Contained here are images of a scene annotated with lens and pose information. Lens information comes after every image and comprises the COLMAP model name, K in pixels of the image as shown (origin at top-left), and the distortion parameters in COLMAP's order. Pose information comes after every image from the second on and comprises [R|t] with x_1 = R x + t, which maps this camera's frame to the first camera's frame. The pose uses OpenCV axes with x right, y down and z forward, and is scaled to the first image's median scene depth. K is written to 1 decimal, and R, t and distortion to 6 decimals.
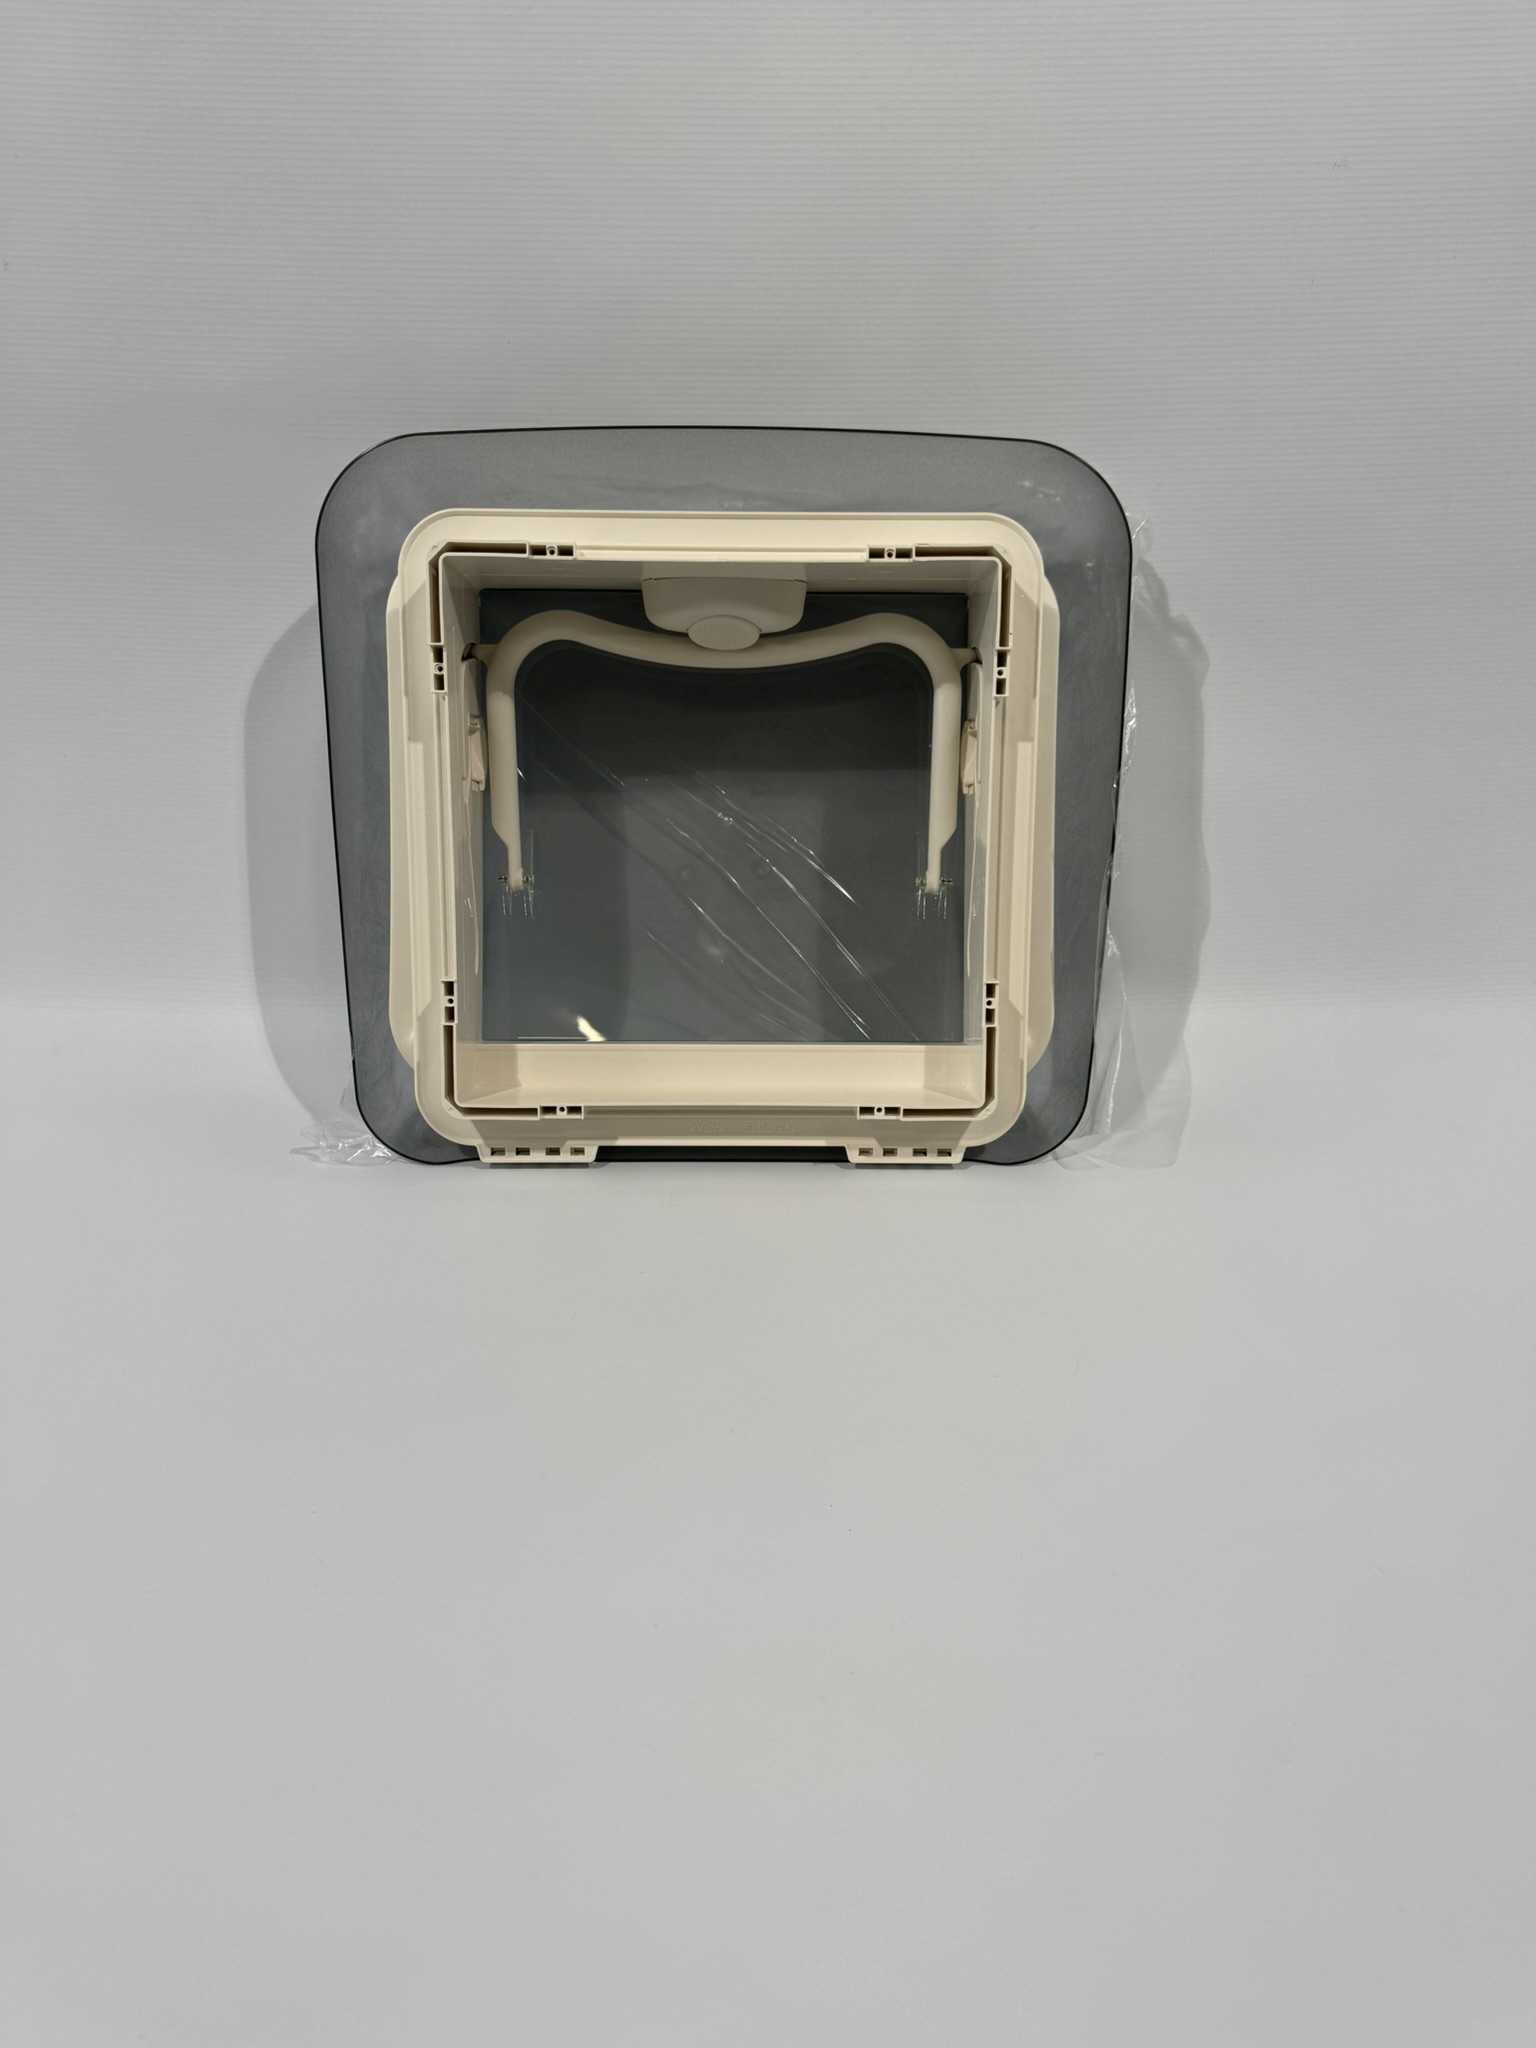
lens RADIAL K [[1506.6, 0, 783.4], [0, 1506.6, 1037.2], [0, 0, 1]] dist [0.073781, -0.262642]
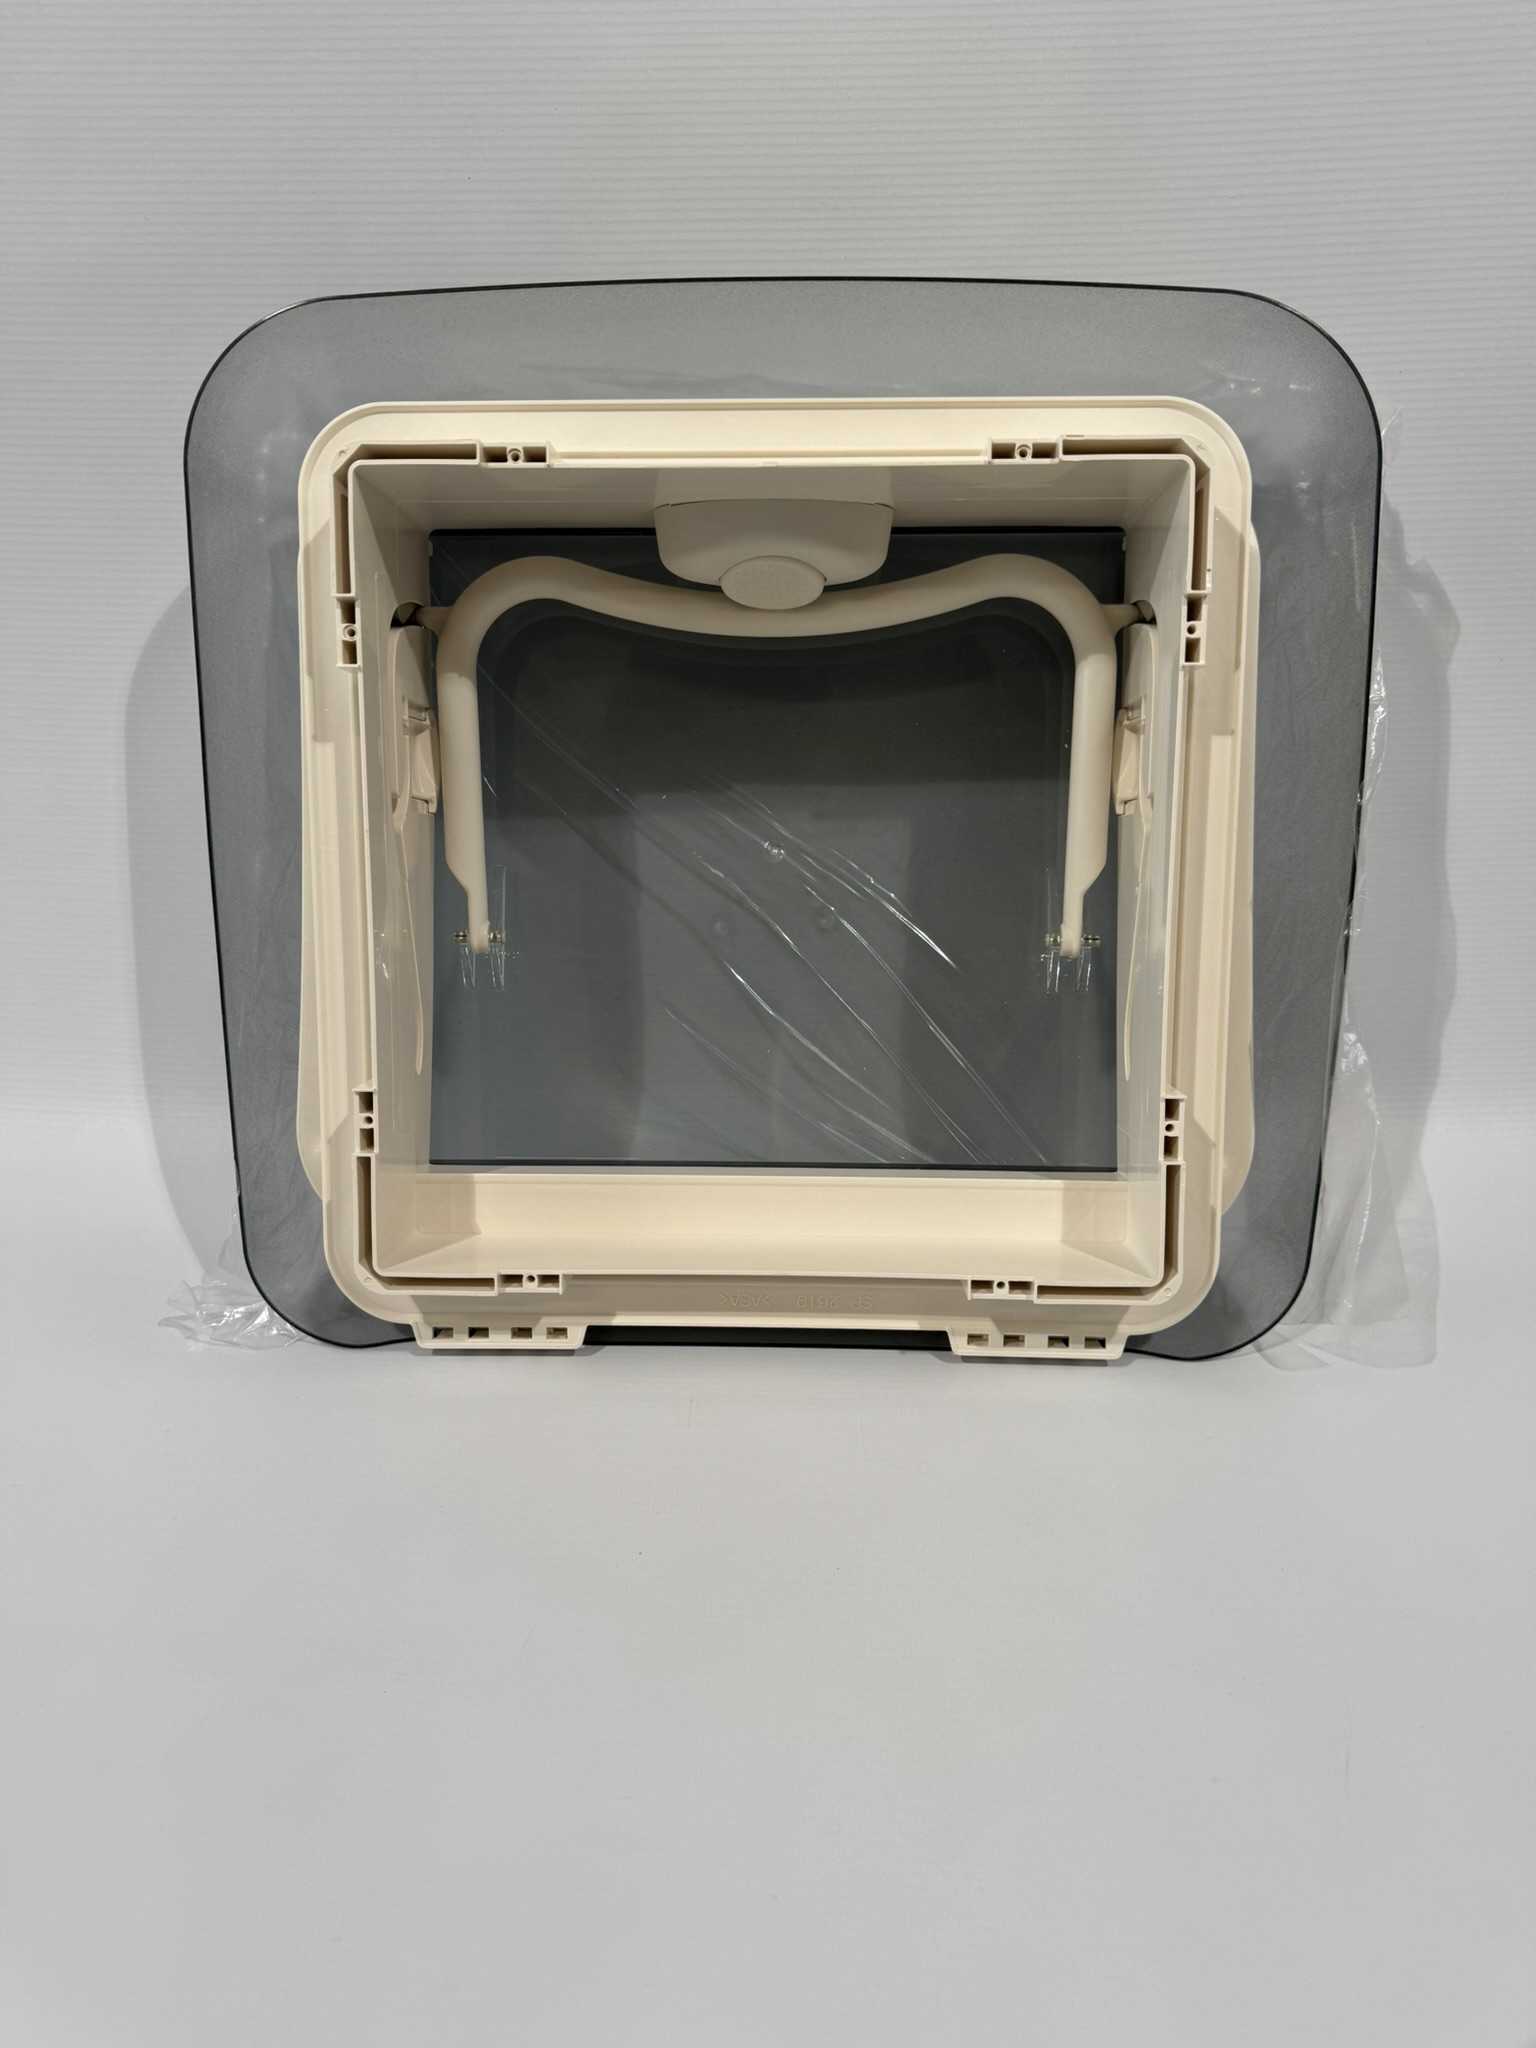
lens RADIAL K [[1449.2, 0, 768.0], [0, 1449.2, 1024.0], [0, 0, 1]] dist [-0.005666, -0.002454]
pose [[0.998815, 0.003052, -0.048578, -0.008496], [-0.004059, 0.999779, -0.020644, -0.052281], [0.048504, 0.020817, 0.998606, 0.341919]]
